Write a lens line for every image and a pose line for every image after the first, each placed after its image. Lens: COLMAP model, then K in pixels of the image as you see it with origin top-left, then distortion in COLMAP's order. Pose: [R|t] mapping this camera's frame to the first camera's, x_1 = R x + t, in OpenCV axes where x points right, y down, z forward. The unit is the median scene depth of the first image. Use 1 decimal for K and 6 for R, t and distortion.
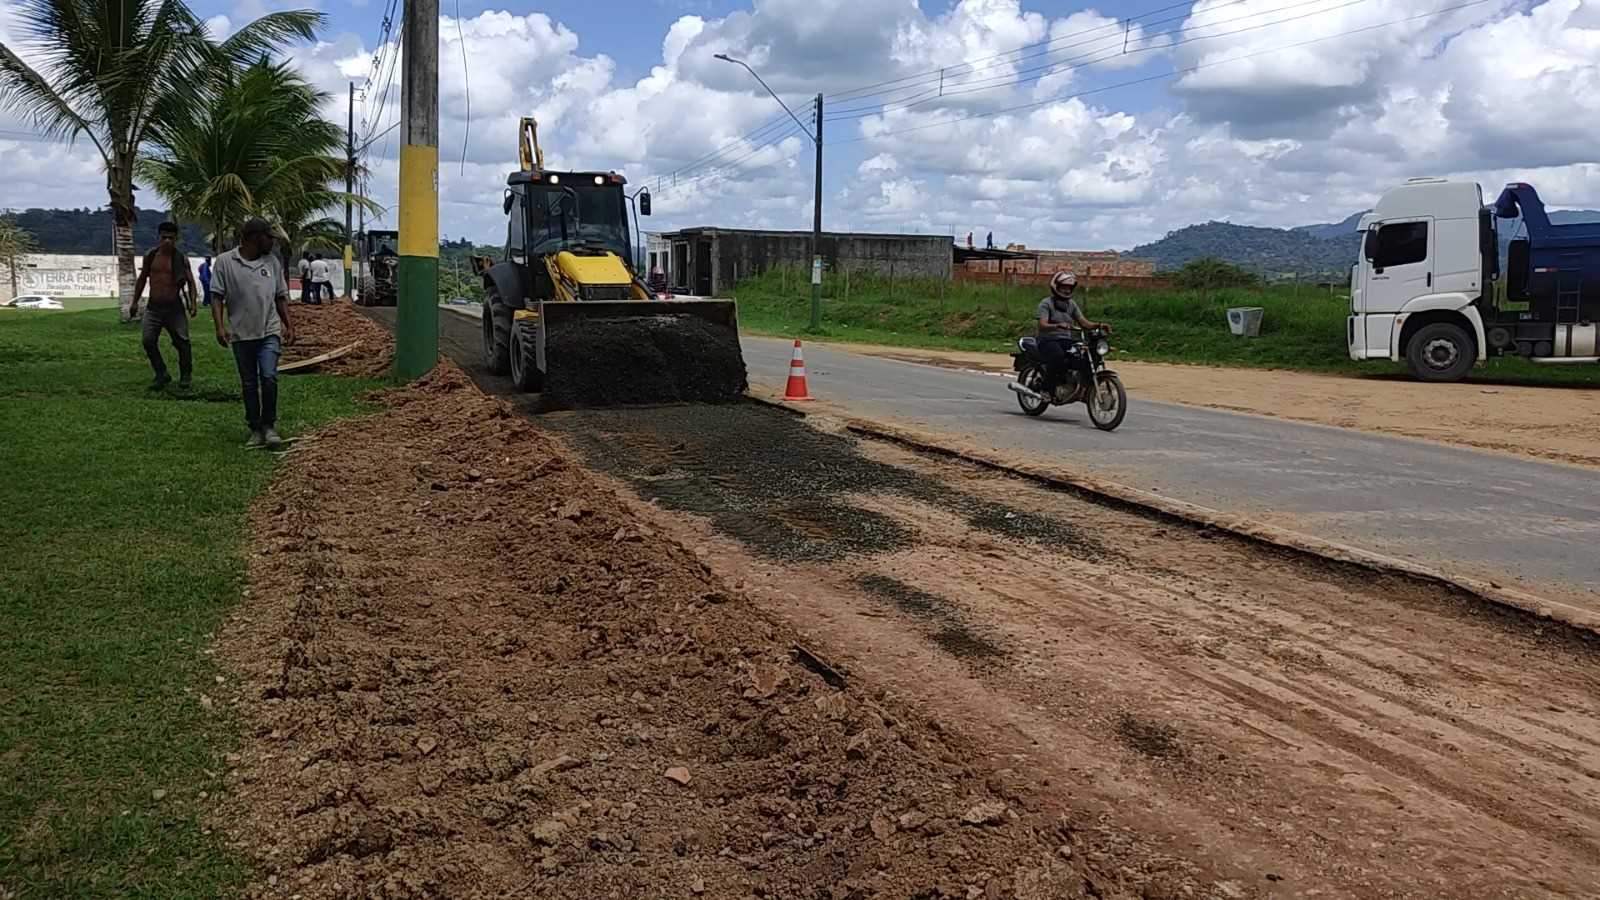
lens RADIAL K [[1200.4, 0, 804.1], [0, 1200.4, 442.5], [0, 0, 1]] dist [-0.000307, 0.002710]
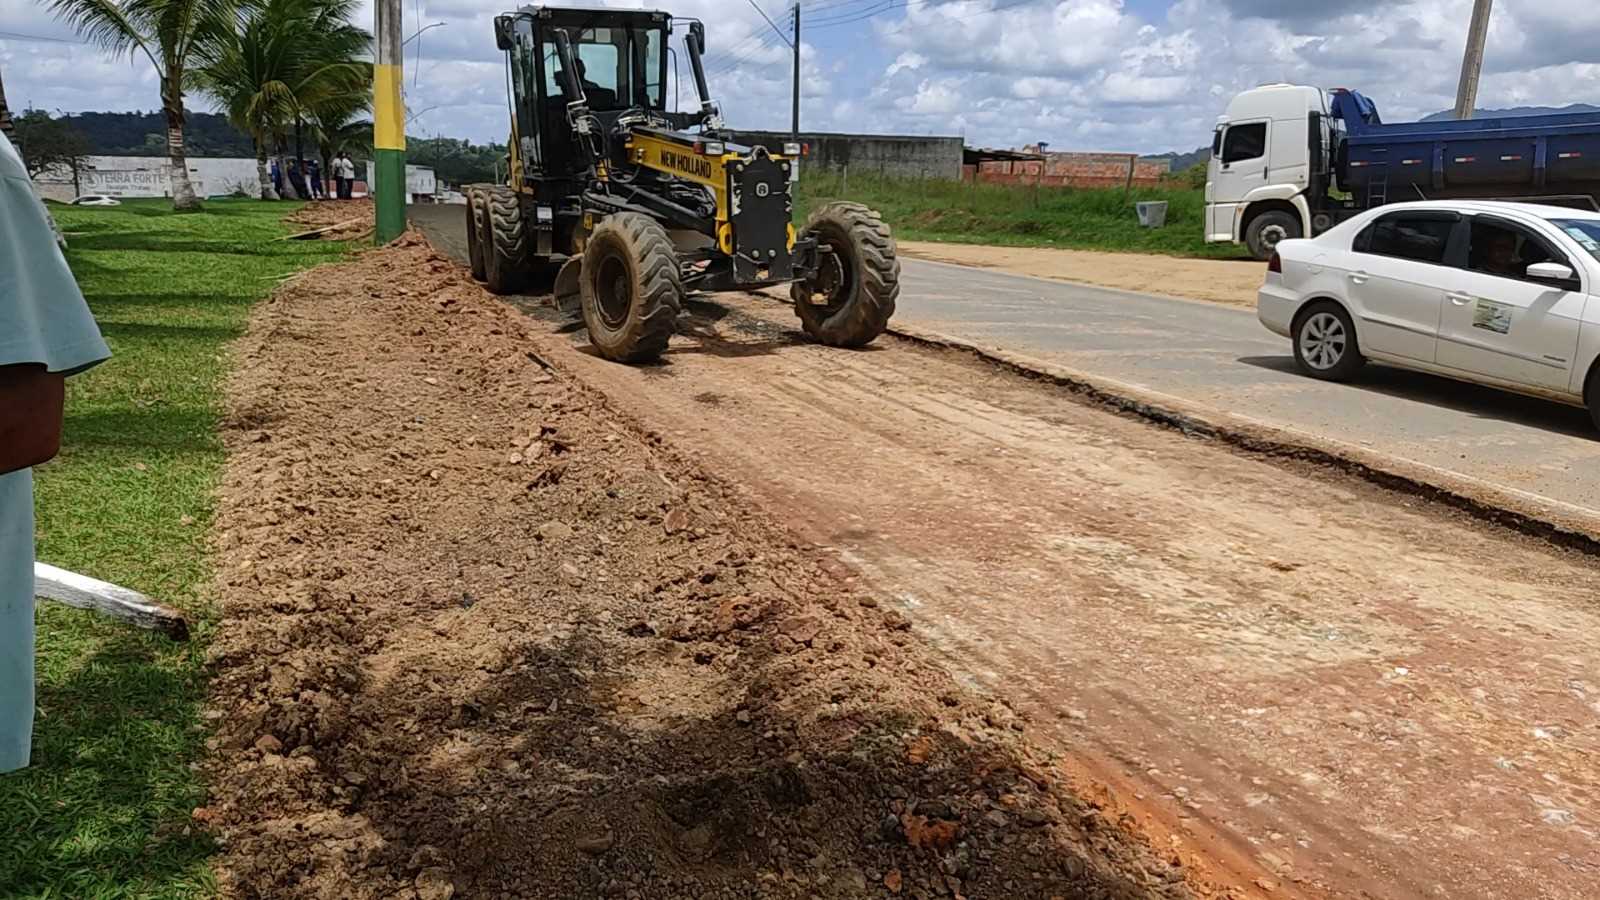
lens RADIAL K [[1242.9, 0, 800.0], [0, 1242.9, 450.0], [0, 0, 1]] dist [0.000215, -0.004917]
pose [[0.998468, 0.012870, -0.053805, 0.128303], [-0.008813, 0.997147, 0.074972, 0.042507], [0.054617, -0.074382, 0.995733, -0.226733]]
